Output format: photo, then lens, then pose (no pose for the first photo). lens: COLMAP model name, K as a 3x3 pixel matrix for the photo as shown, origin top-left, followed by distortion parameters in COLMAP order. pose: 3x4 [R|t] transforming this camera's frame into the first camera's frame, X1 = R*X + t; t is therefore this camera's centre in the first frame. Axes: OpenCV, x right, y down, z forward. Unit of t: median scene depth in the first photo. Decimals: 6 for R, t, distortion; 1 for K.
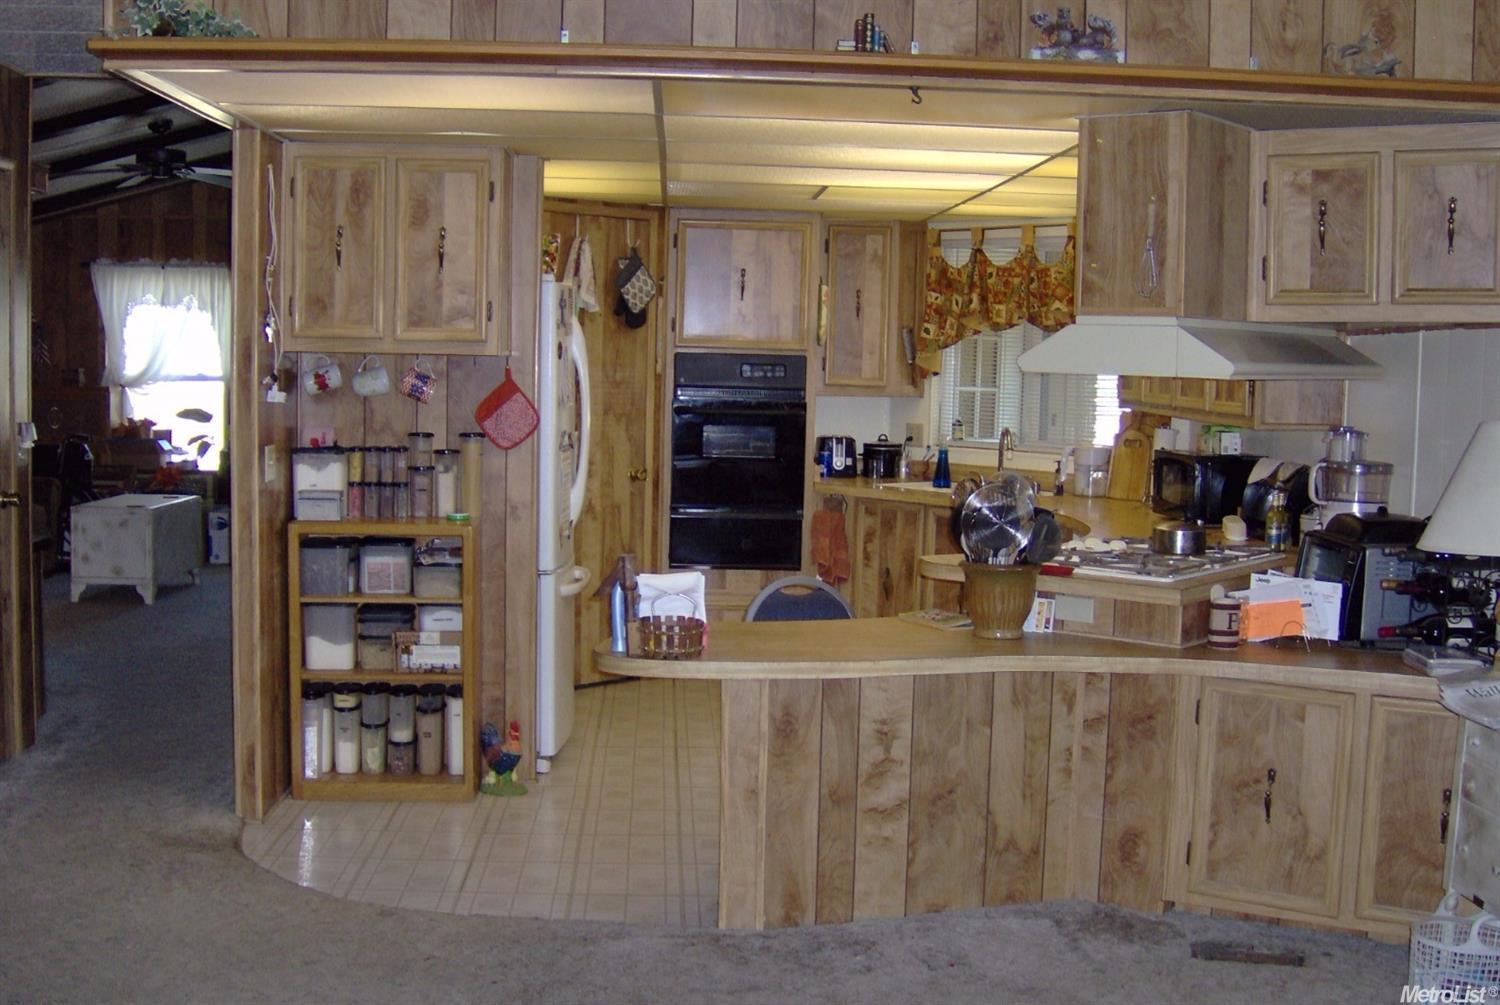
lens RADIAL K [[1749.1, 0, 750.0], [0, 1749.1, 502.5], [0, 0, 1]] dist [-0.183767, 0.005661]
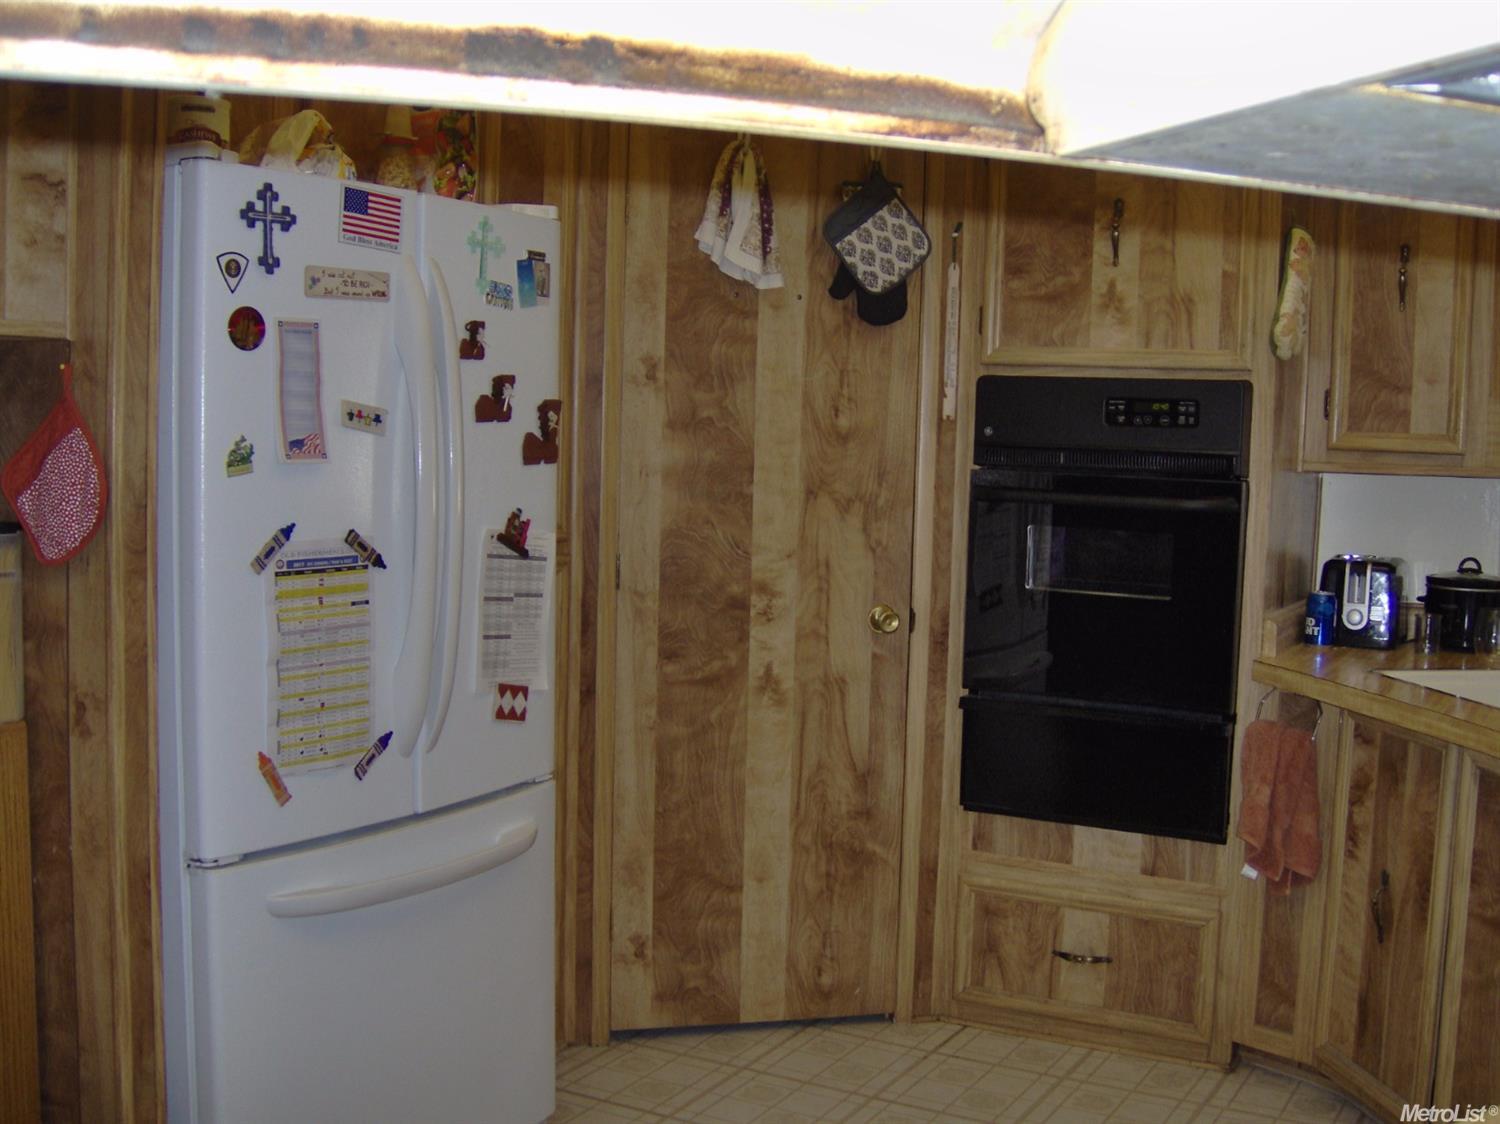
lens RADIAL K [[1686.6, 0, 750.0], [0, 1686.6, 562.0], [0, 0, 1]] dist [-0.202864, 0.163818]
pose [[0.848994, 0.041900, -0.526739, 0.153492], [-0.051335, 0.998676, -0.003300, -0.028821], [0.525903, 0.029842, 0.850021, 0.569407]]
